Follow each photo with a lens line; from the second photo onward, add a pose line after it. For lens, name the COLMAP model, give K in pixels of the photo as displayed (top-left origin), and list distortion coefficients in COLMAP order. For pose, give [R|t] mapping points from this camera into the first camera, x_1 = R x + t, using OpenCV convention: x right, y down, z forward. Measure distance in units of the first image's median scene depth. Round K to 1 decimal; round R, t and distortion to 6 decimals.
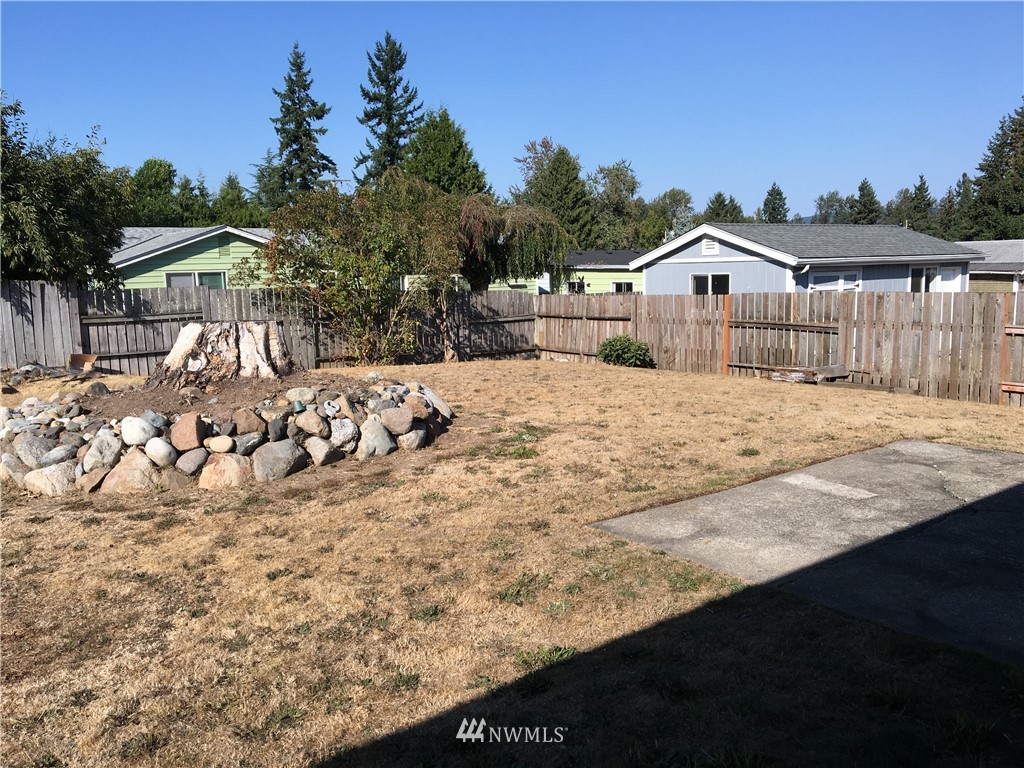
lens RADIAL K [[846.7, 0, 511.9], [0, 846.7, 384.8], [0, 0, 1]] dist [0.043811, -0.023270]
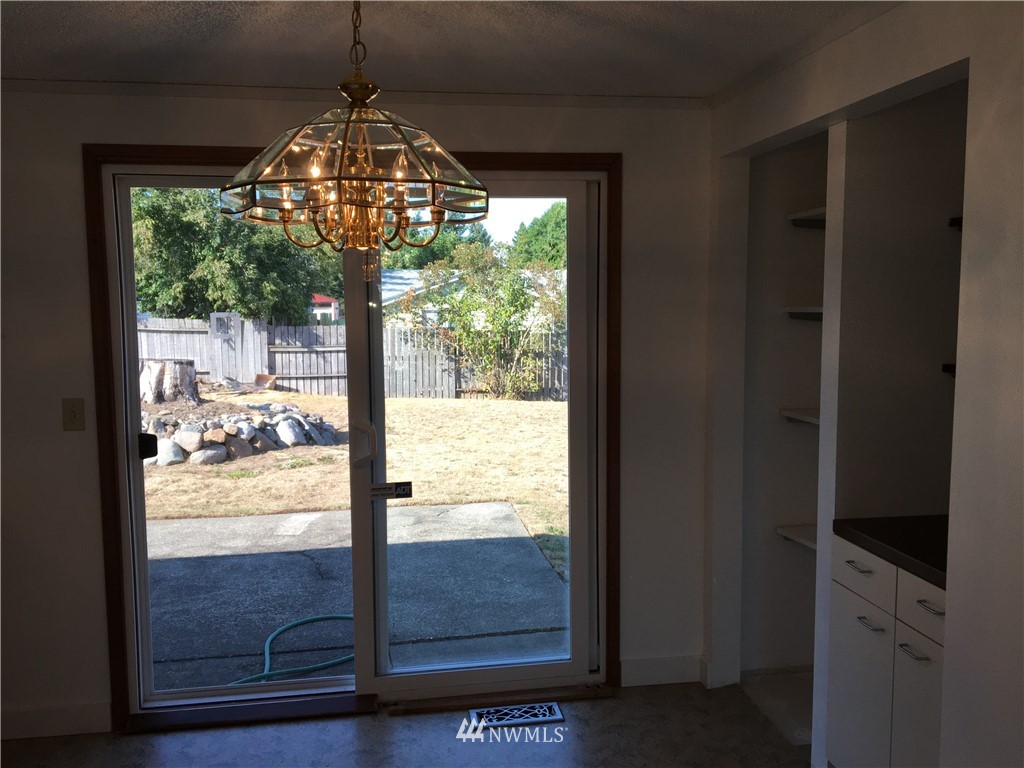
lens RADIAL K [[846.7, 0, 512.6], [0, 846.7, 382.2], [0, 0, 1]] dist [0.043811, -0.023270]
pose [[0.885226, 0.061743, -0.461045, 0.419717], [-0.078731, 0.996739, -0.017684, -0.030097], [0.458450, 0.051953, 0.887201, 0.018959]]
